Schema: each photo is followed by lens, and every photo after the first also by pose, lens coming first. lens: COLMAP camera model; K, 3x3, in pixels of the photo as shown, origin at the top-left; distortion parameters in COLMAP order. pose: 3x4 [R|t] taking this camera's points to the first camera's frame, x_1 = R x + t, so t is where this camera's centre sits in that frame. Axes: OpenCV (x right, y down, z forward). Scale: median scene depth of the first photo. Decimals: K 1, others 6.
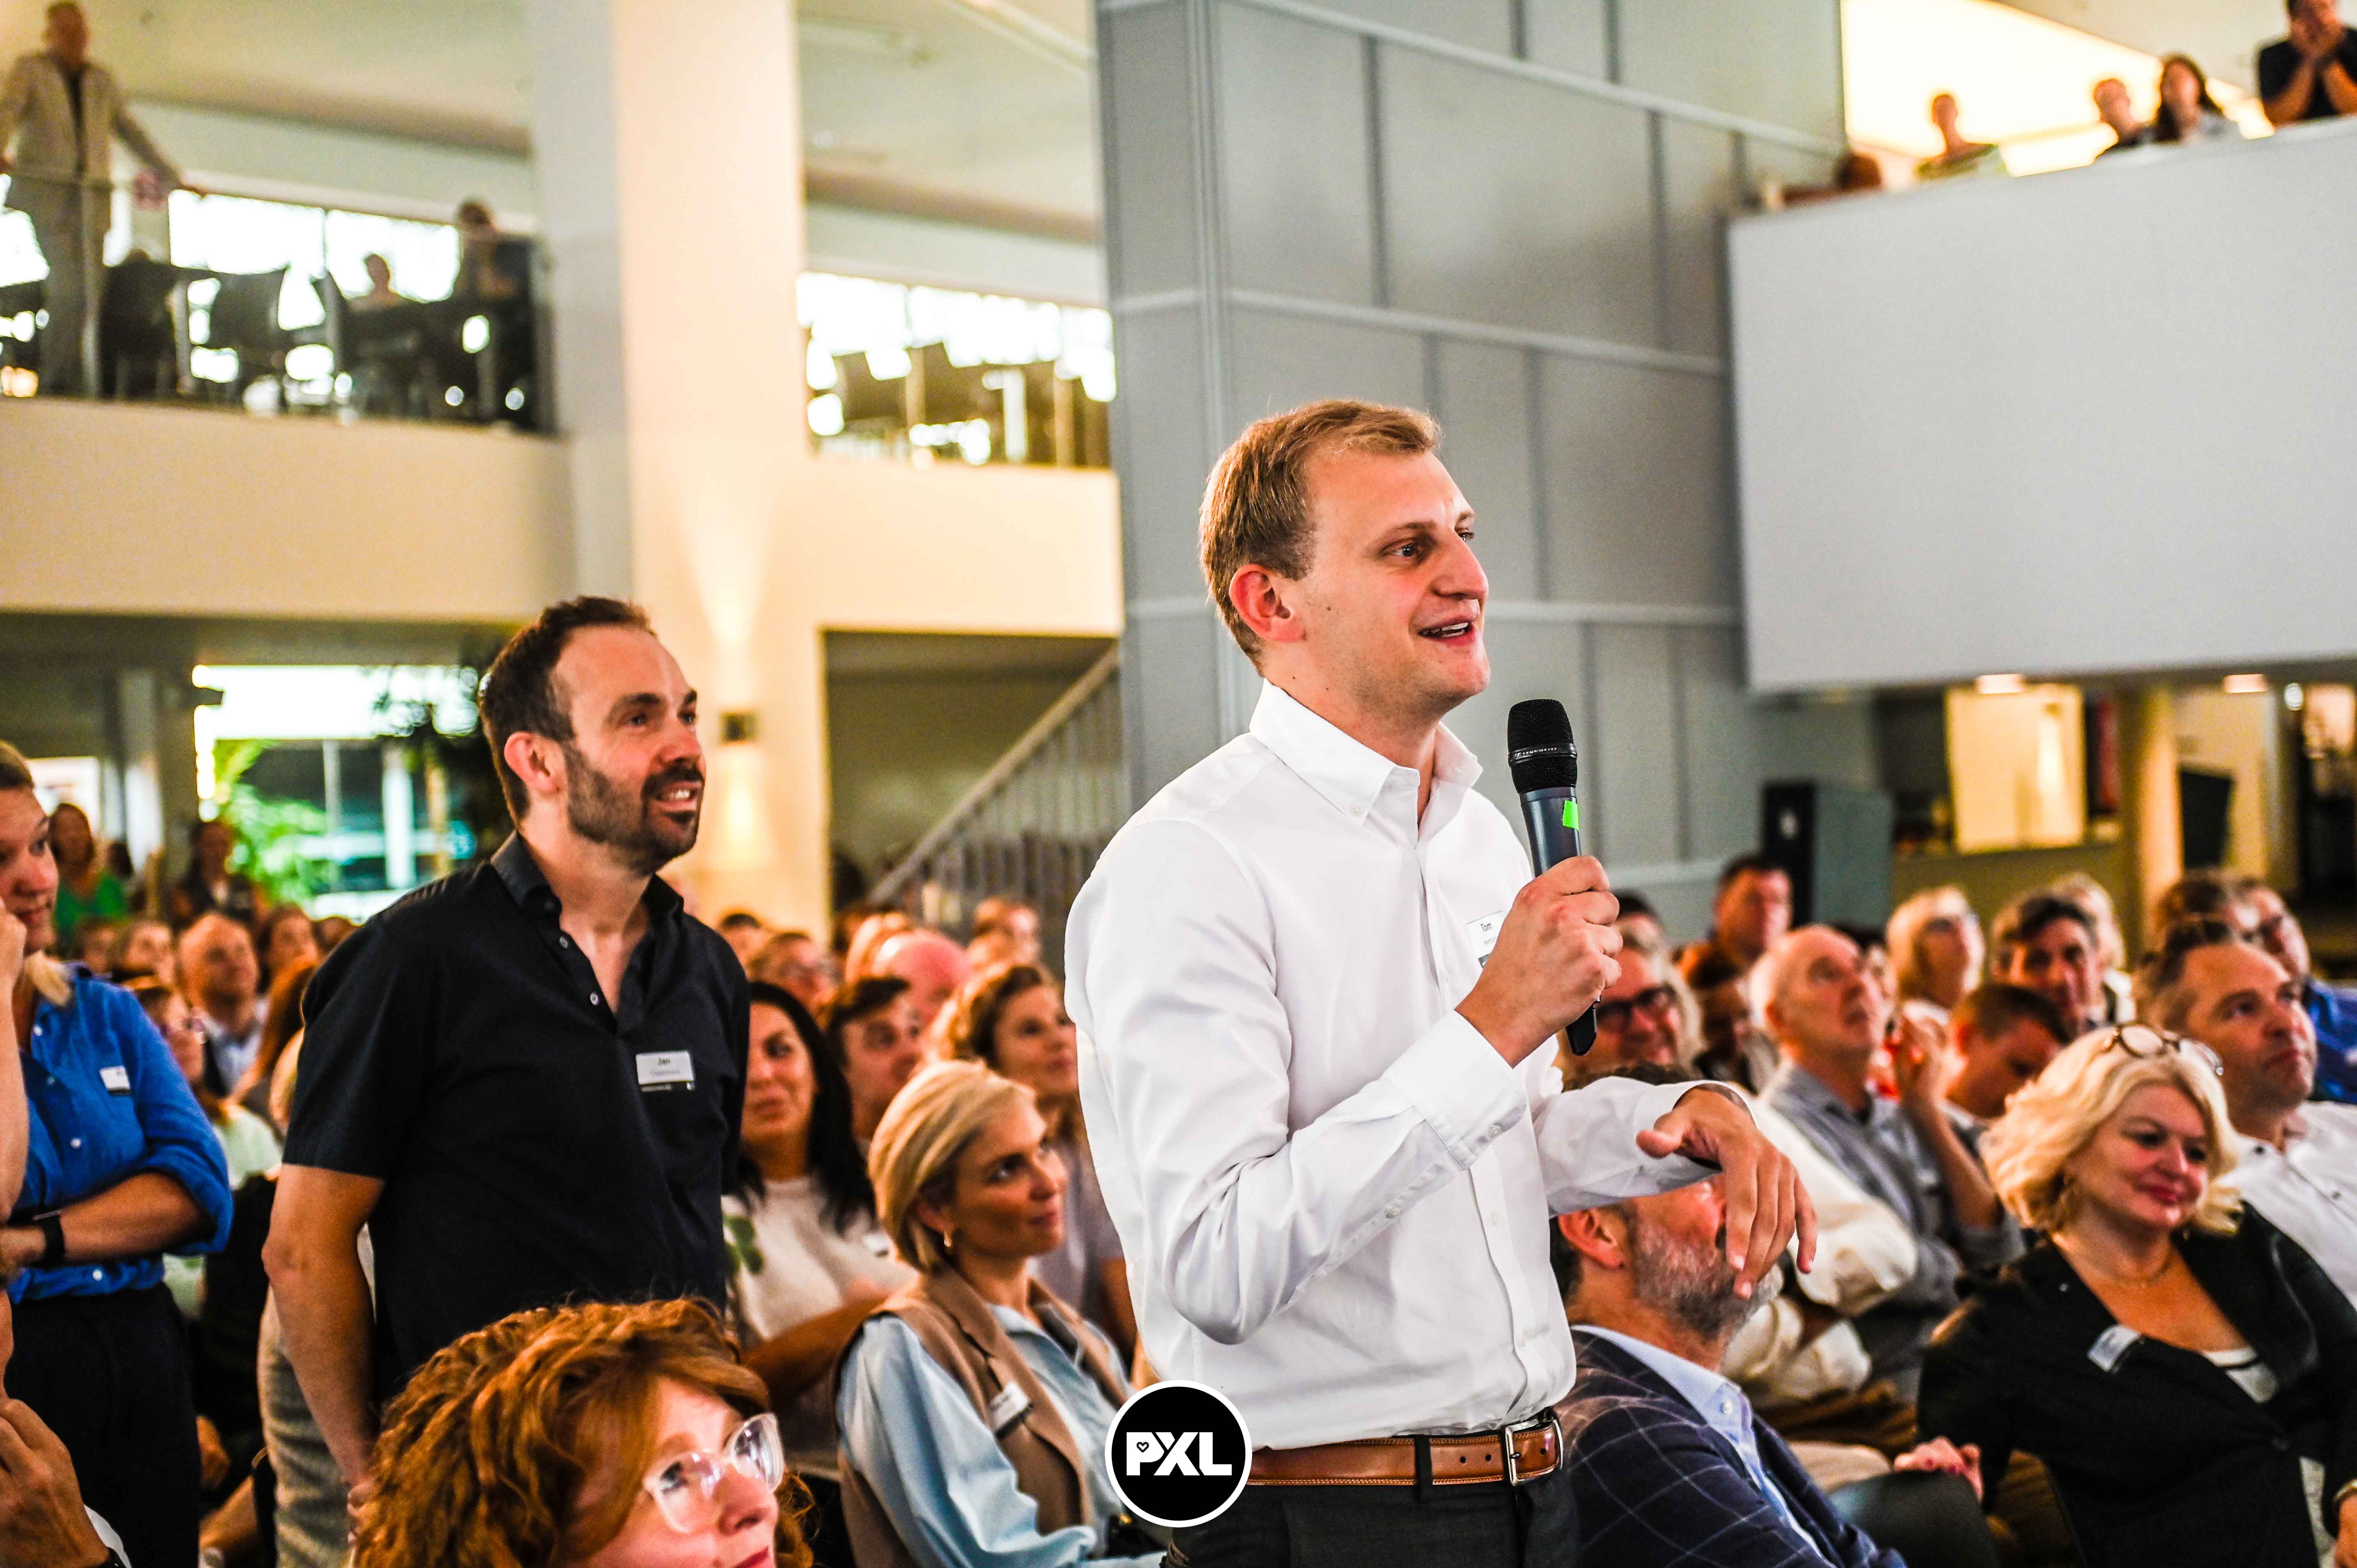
lens RADIAL K [[3423.9, 0, 1202.2], [0, 3423.9, 795.5], [0, 0, 1]] dist [0.038081, 0.000000]
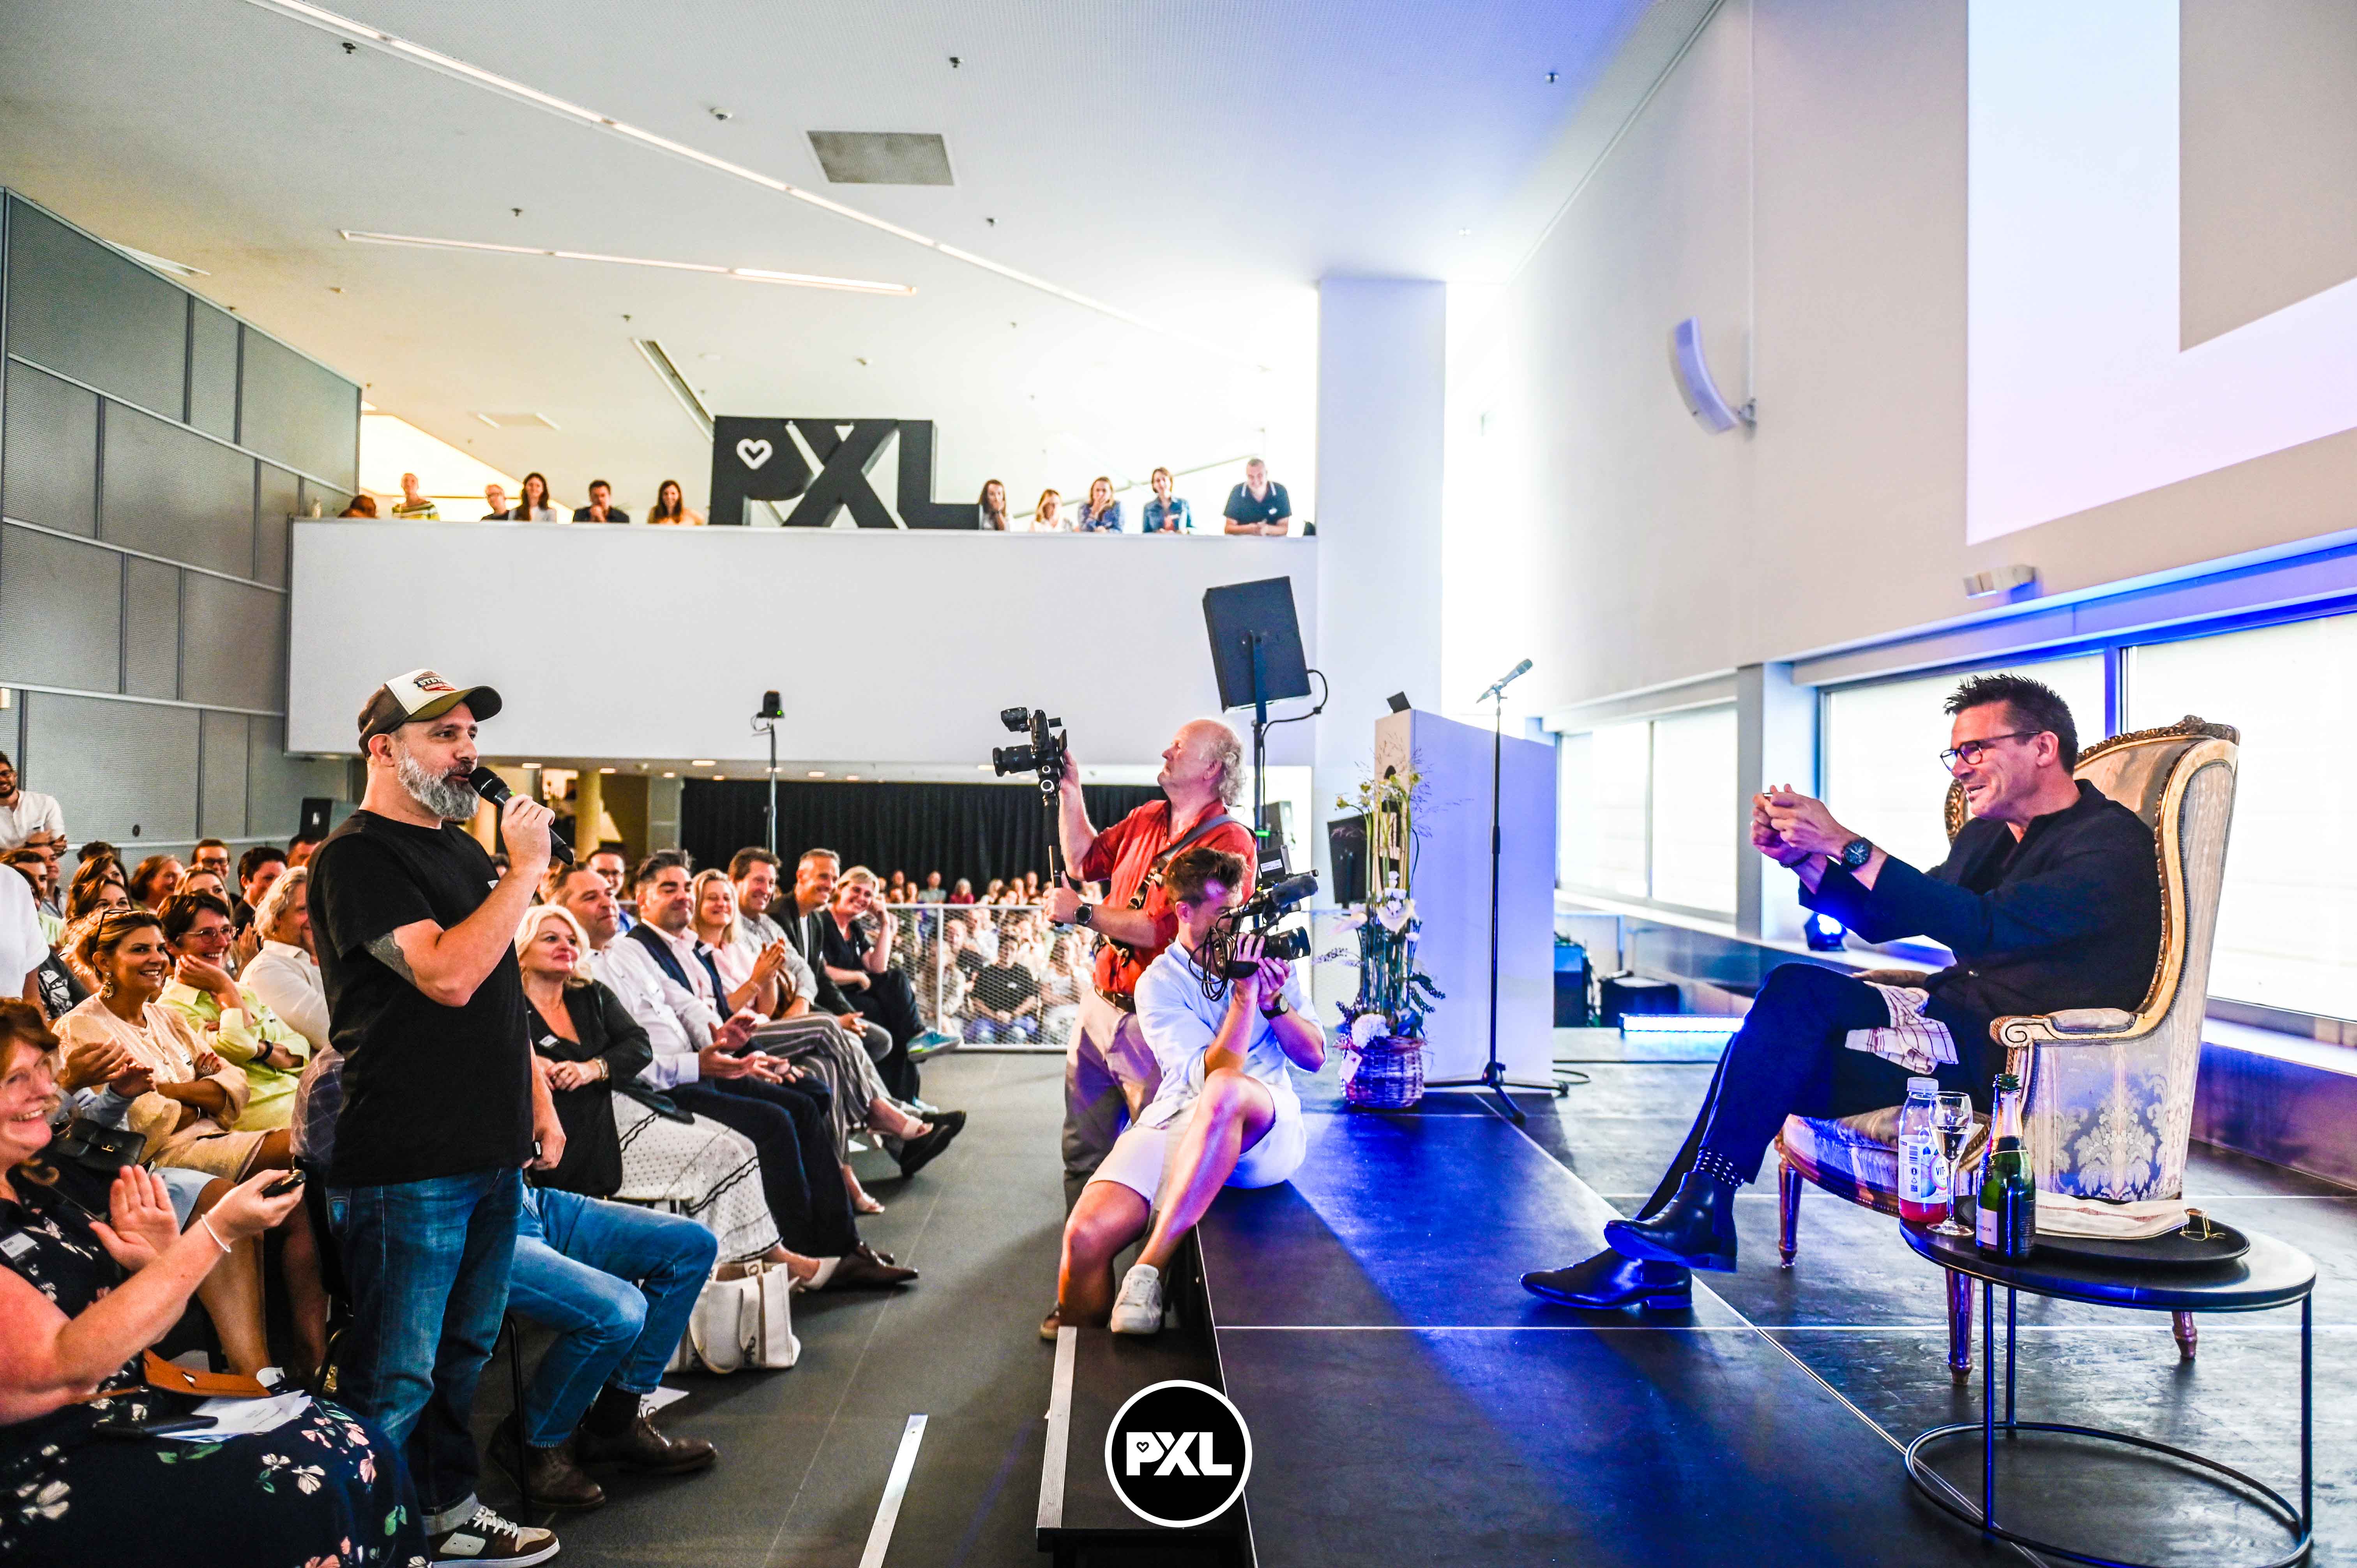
lens RADIAL K [[1601.4, 0, 1169.8], [0, 1601.4, 778.1], [0, 0, 1]] dist [-0.012692, -0.002790]
pose [[0.769279, 0.066280, 0.635466, -0.031313], [-0.048748, 0.997794, -0.045059, 0.001553], [-0.637051, 0.003686, 0.770813, -0.045591]]
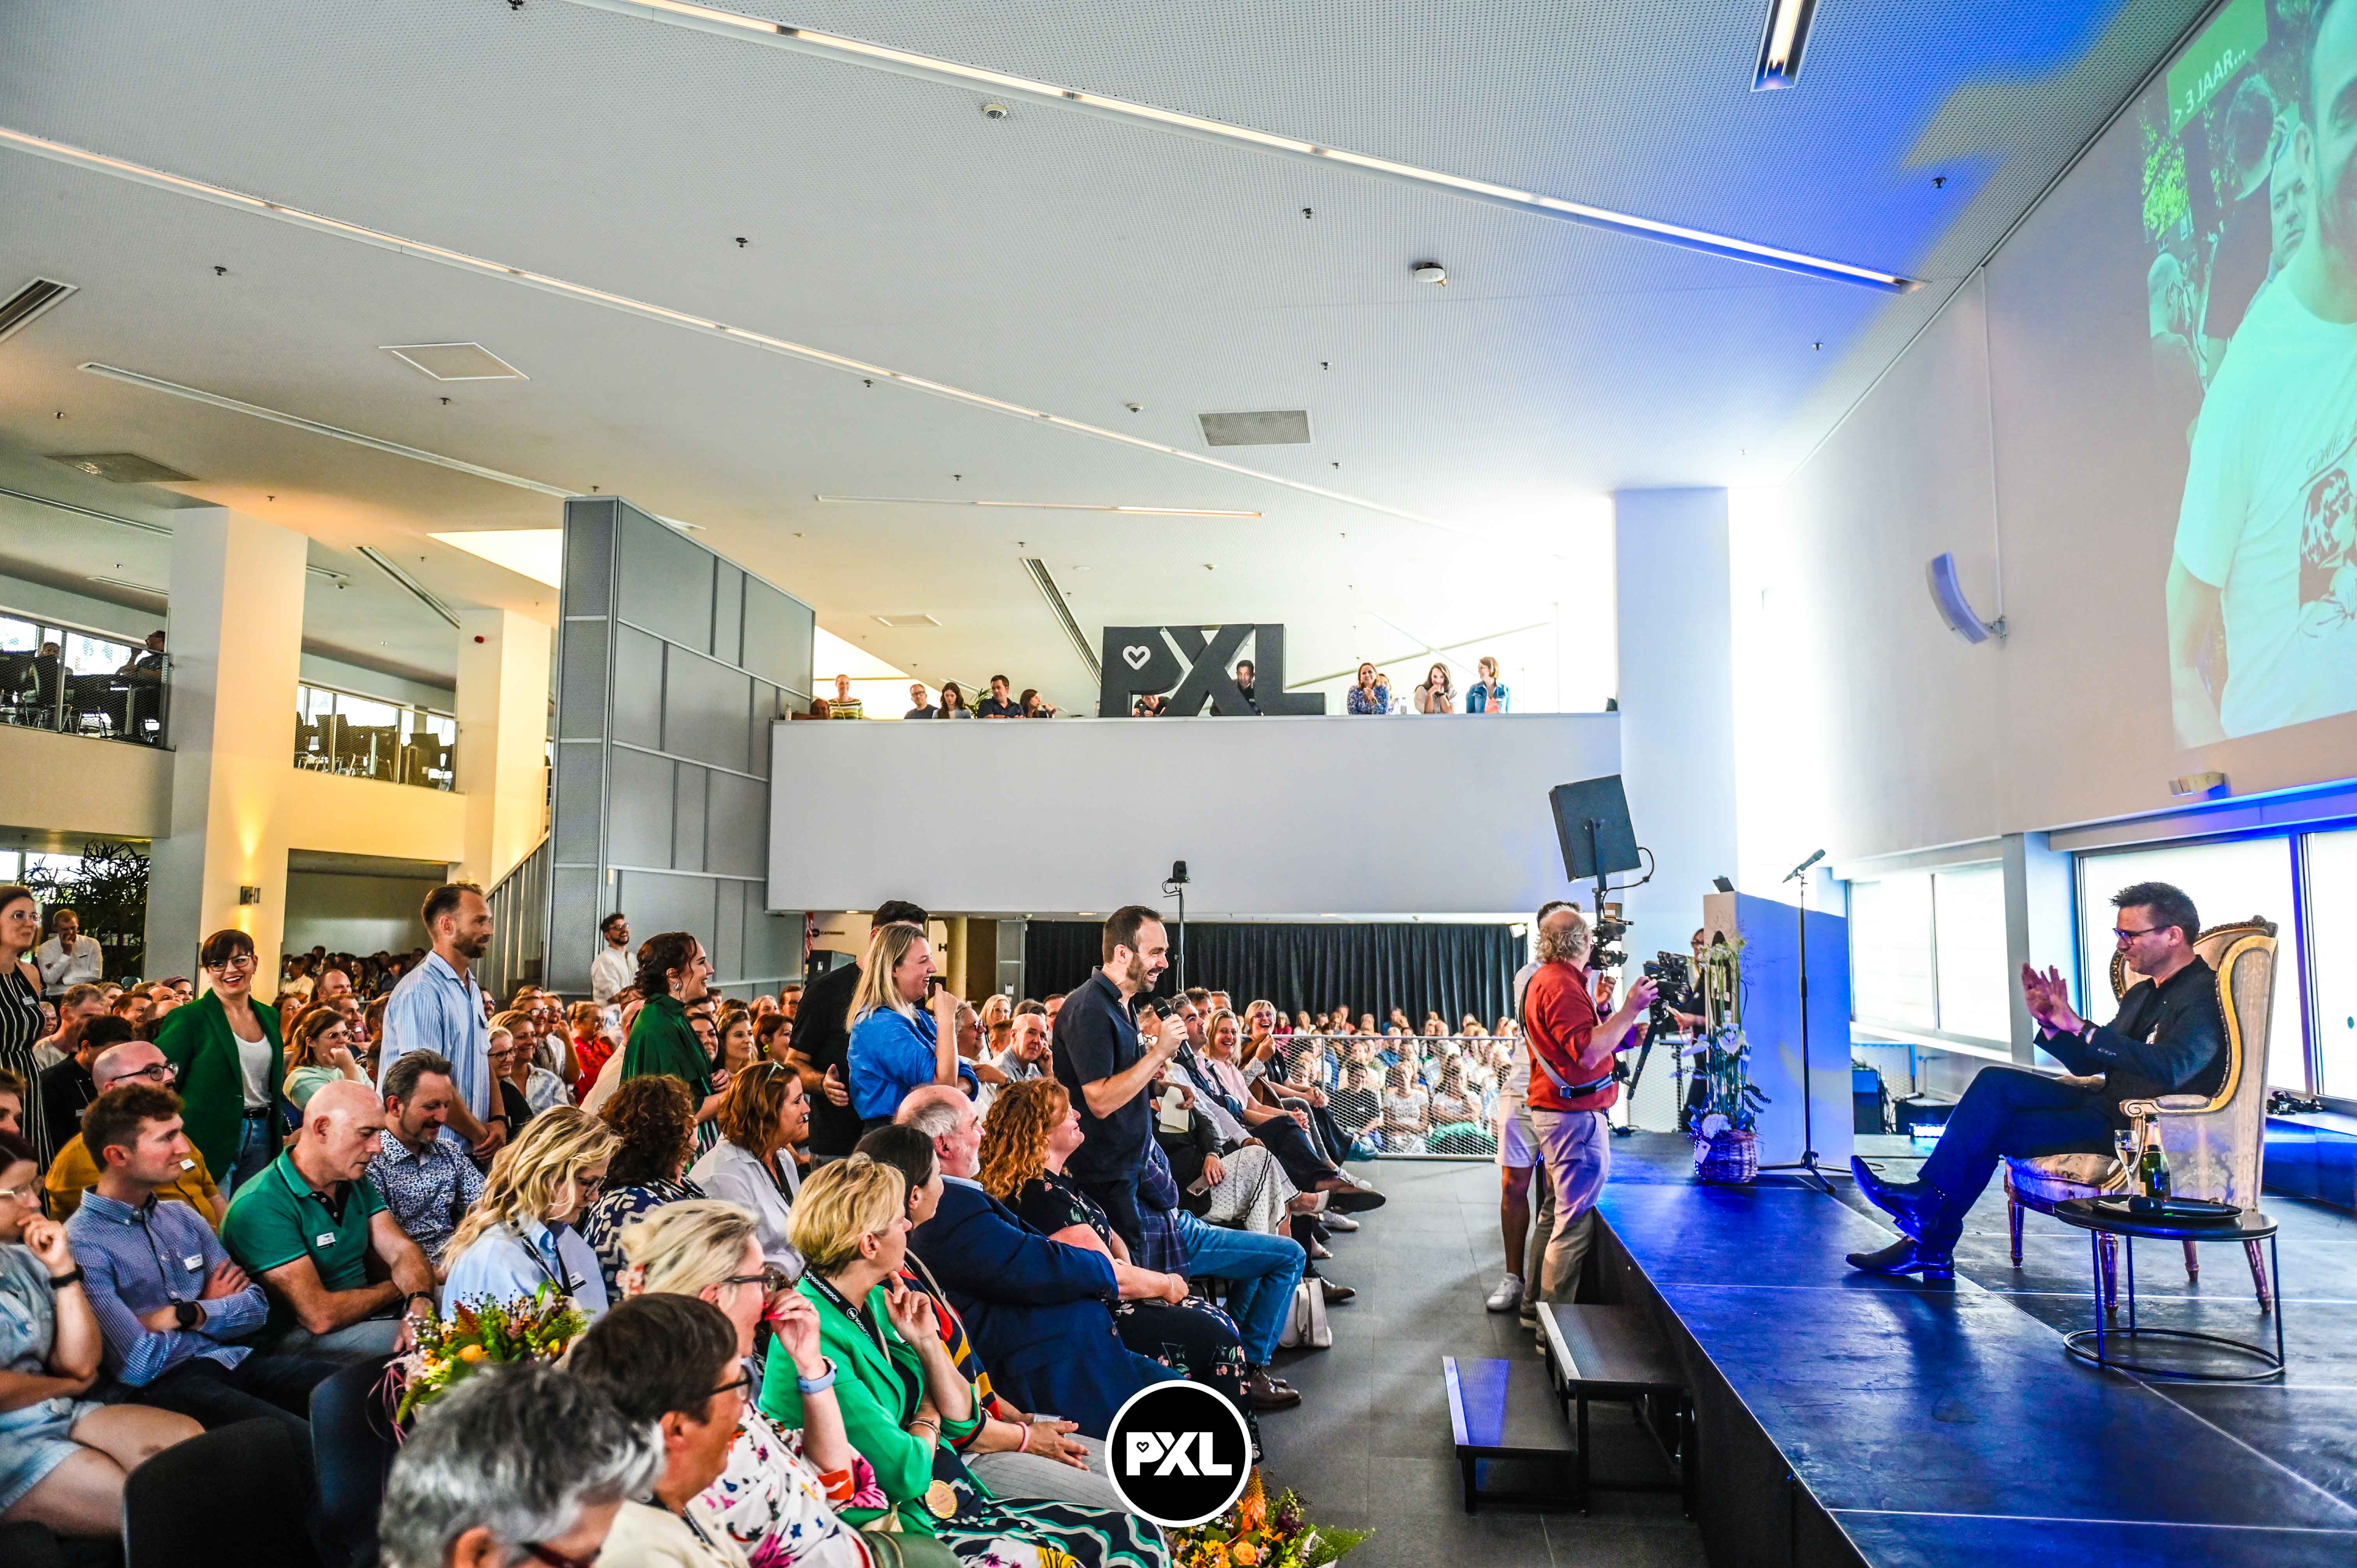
lens RADIAL K [[1601.4, 0, 1184.6], [0, 1601.4, 770.3], [0, 0, 1]] dist [-0.012692, -0.002790]
pose [[0.858697, 0.100774, 0.502478, -0.151319], [-0.044210, 0.991387, -0.123276, -0.001193], [-0.510573, 0.083642, 0.855756, -0.135434]]
